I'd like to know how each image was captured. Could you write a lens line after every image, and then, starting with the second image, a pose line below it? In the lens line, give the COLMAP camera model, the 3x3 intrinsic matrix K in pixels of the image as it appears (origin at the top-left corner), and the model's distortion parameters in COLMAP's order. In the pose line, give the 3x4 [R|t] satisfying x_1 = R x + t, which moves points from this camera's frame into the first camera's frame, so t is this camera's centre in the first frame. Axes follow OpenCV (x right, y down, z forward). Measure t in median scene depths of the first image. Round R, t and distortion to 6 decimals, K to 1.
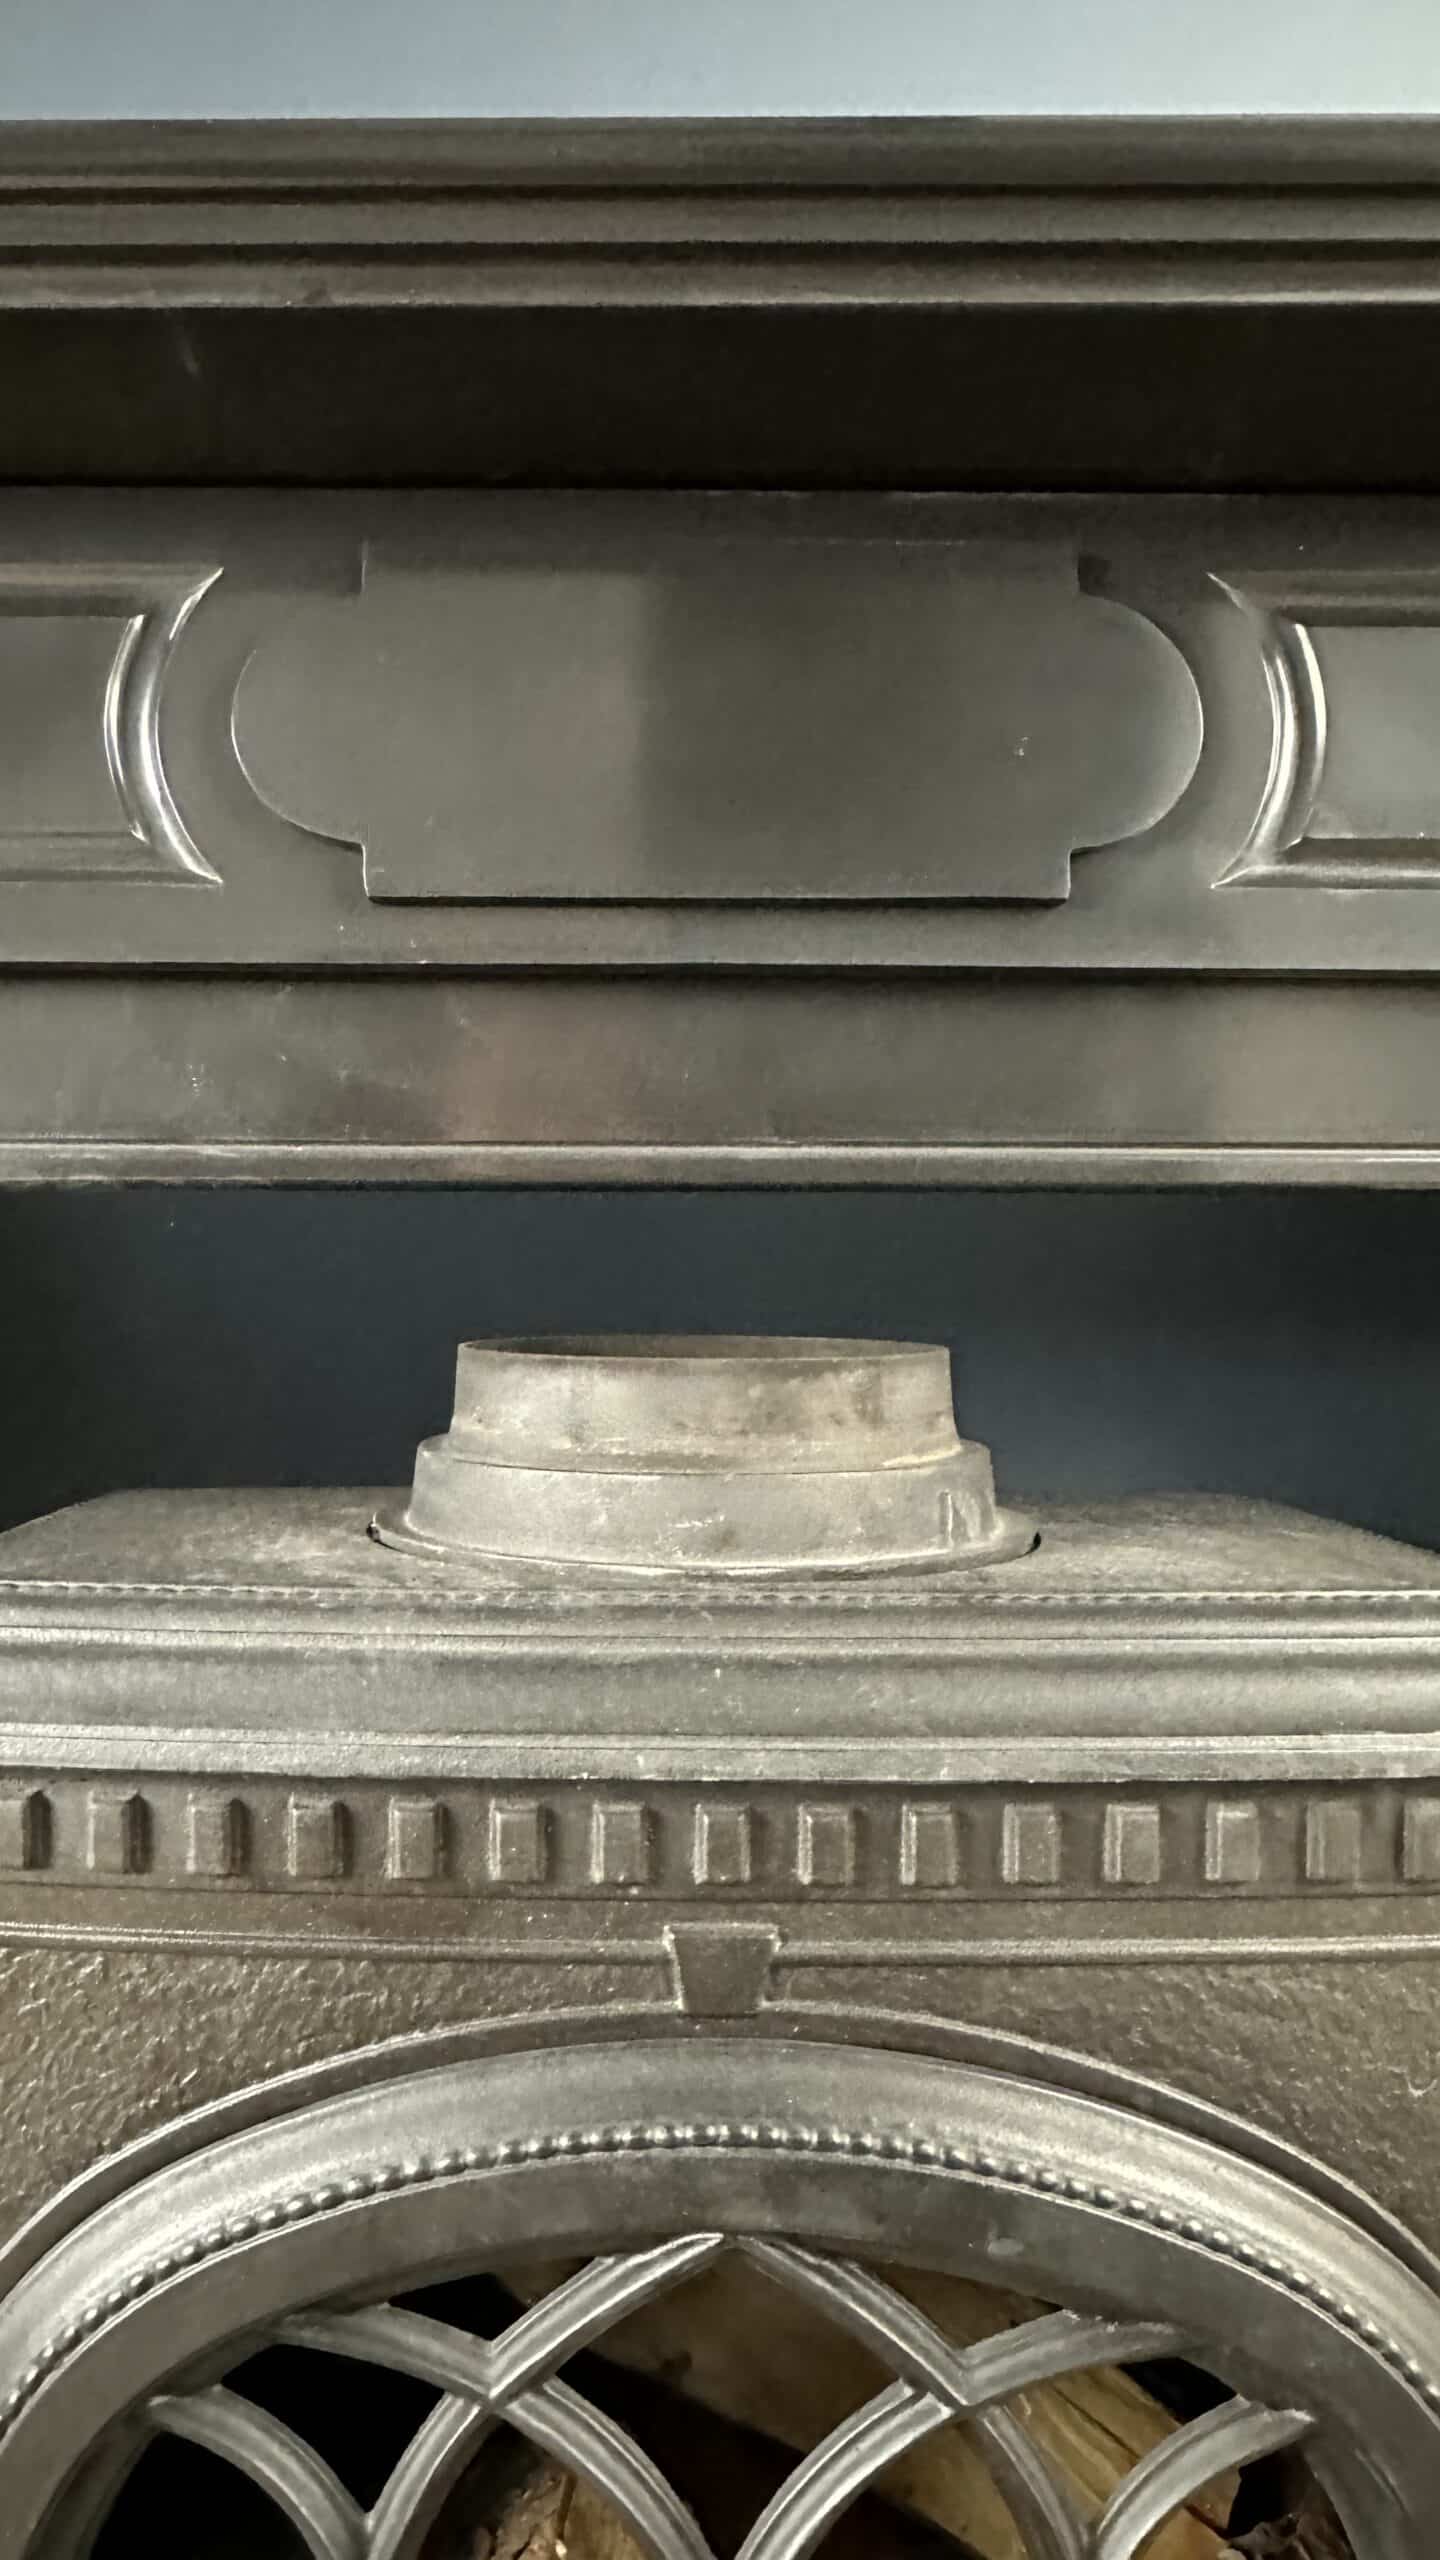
lens RADIAL K [[1715.2, 0, 631.7], [0, 1715.2, 1275.4], [0, 0, 1]] dist [-0.006852, -0.002579]
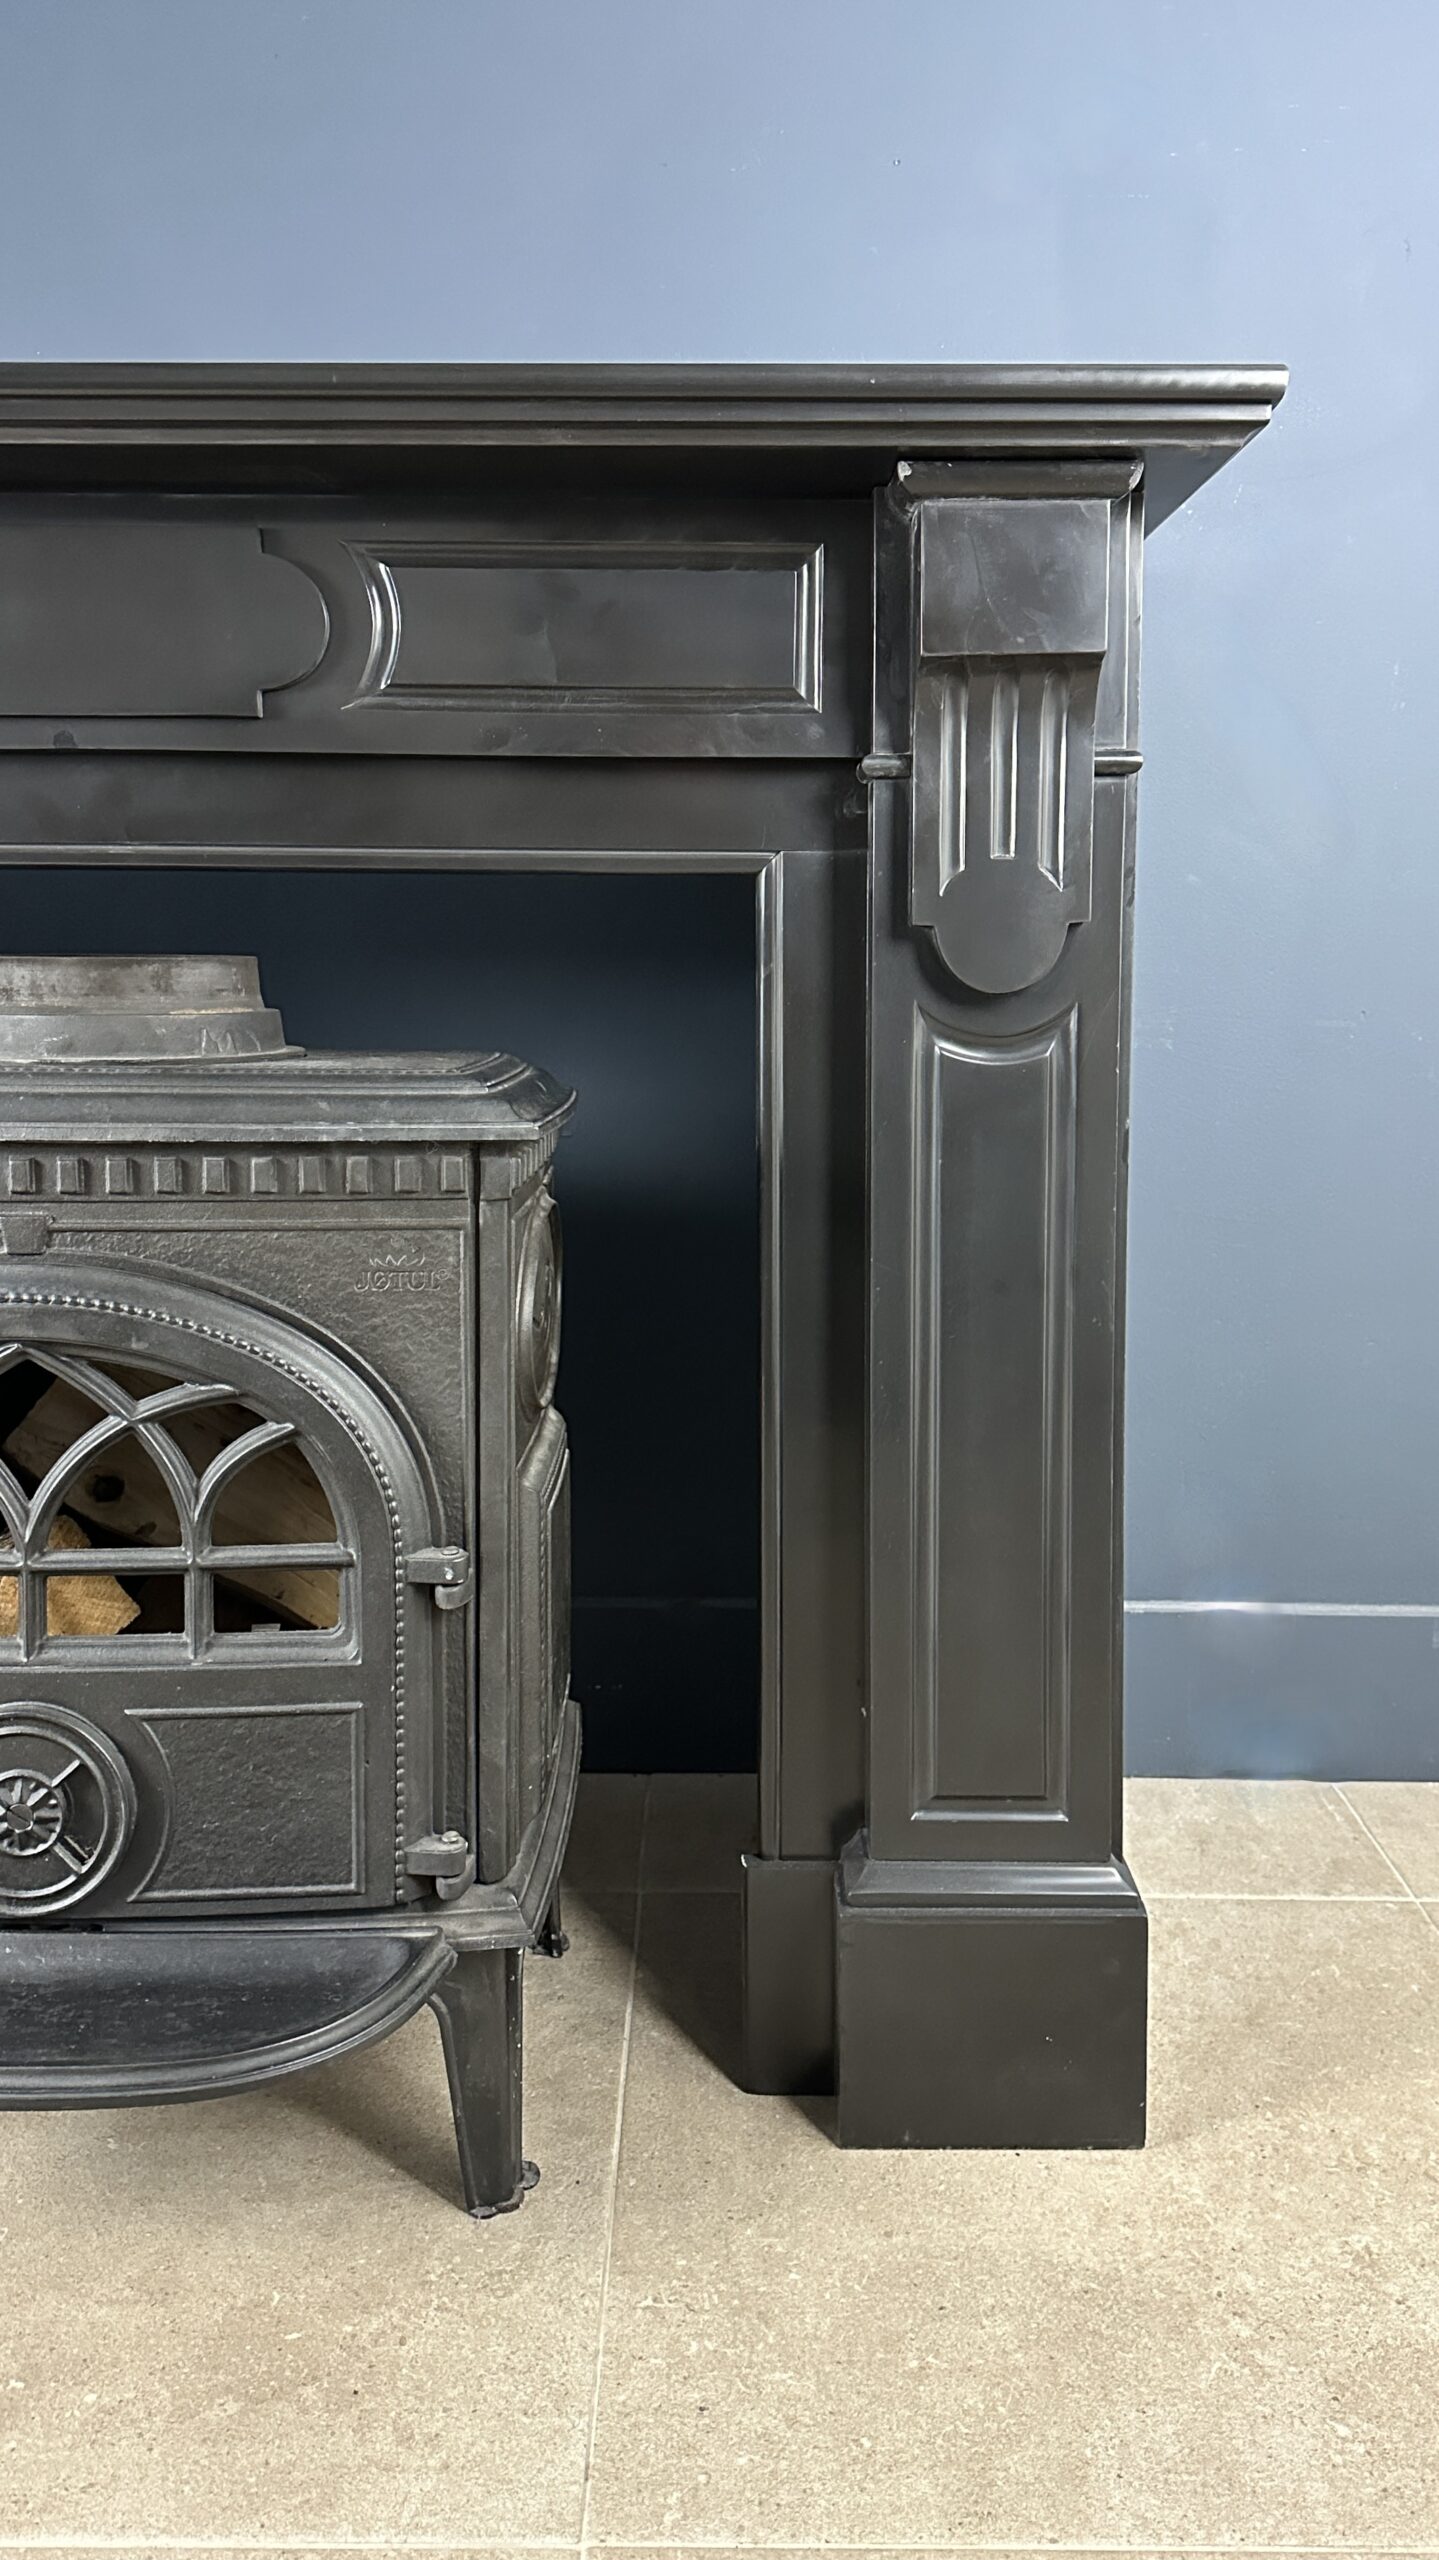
lens RADIAL K [[1829.9, 0, 730.2], [0, 1829.9, 1121.4], [0, 0, 1]] dist [0.141518, -0.187573]
pose [[0.999991, -0.002224, 0.003717, 0.922199], [0.001842, 0.995004, 0.099815, 0.028464], [-0.003921, -0.099807, 0.994999, -1.318078]]
